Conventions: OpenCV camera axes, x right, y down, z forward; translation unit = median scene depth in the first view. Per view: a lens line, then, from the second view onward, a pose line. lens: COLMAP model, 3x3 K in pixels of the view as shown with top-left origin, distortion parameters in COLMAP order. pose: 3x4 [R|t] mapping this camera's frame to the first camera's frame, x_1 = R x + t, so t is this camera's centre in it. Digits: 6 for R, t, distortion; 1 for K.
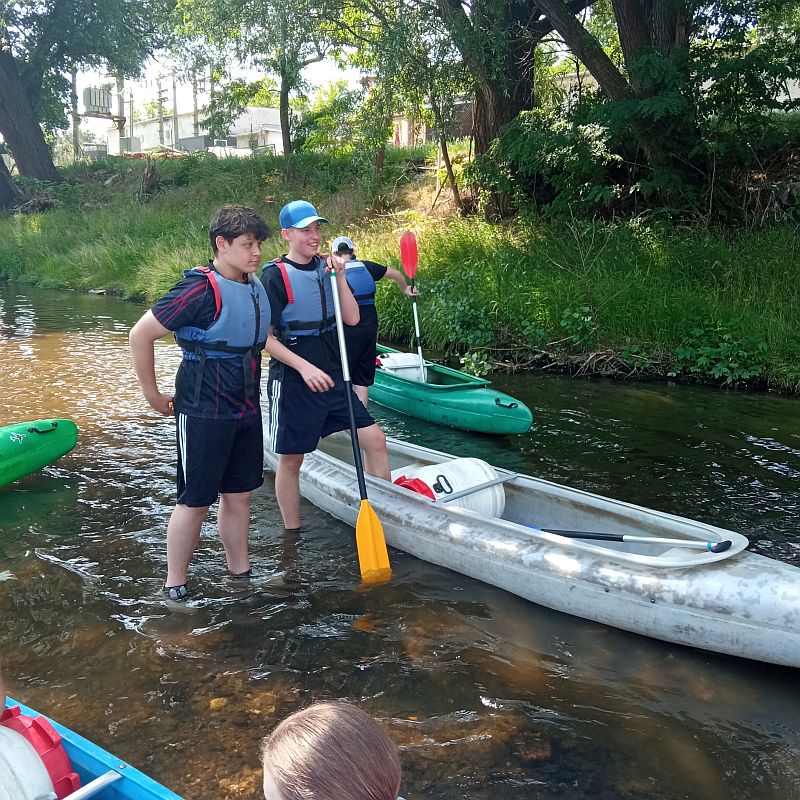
lens RADIAL K [[917.7, 0, 400.0], [0, 917.7, 401.4], [0, 0, 1]] dist [0.052909, 0.000000]
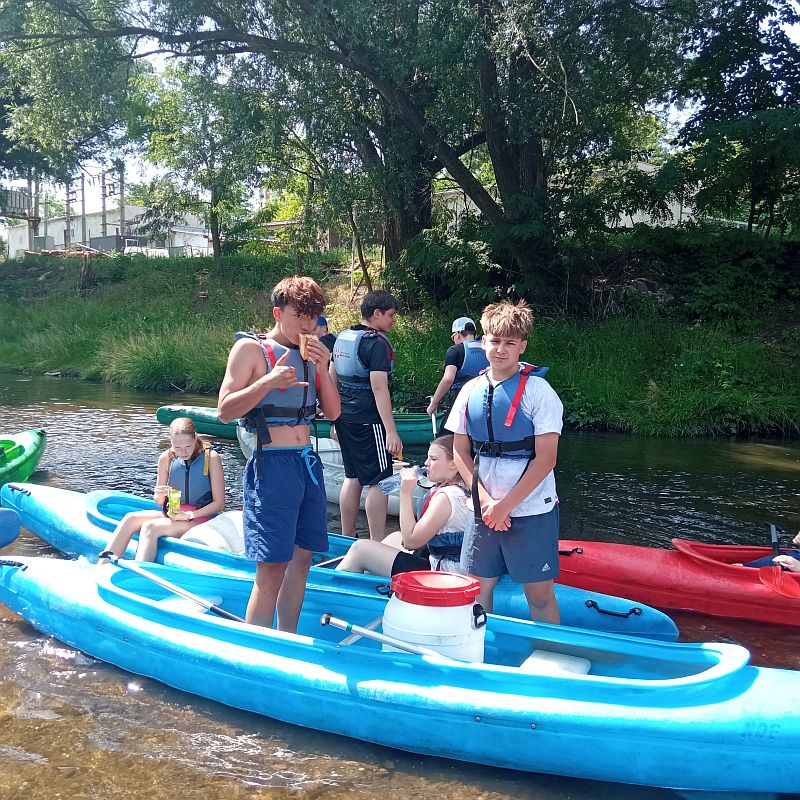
lens RADIAL K [[917.7, 0, 399.7], [0, 917.7, 399.6], [0, 0, 1]] dist [0.052909, 0.000000]
pose [[0.992546, -0.008302, 0.121586, -0.058633], [0.020737, 0.994633, -0.101368, 0.051039], [-0.120092, 0.103134, 0.987391, -0.236664]]
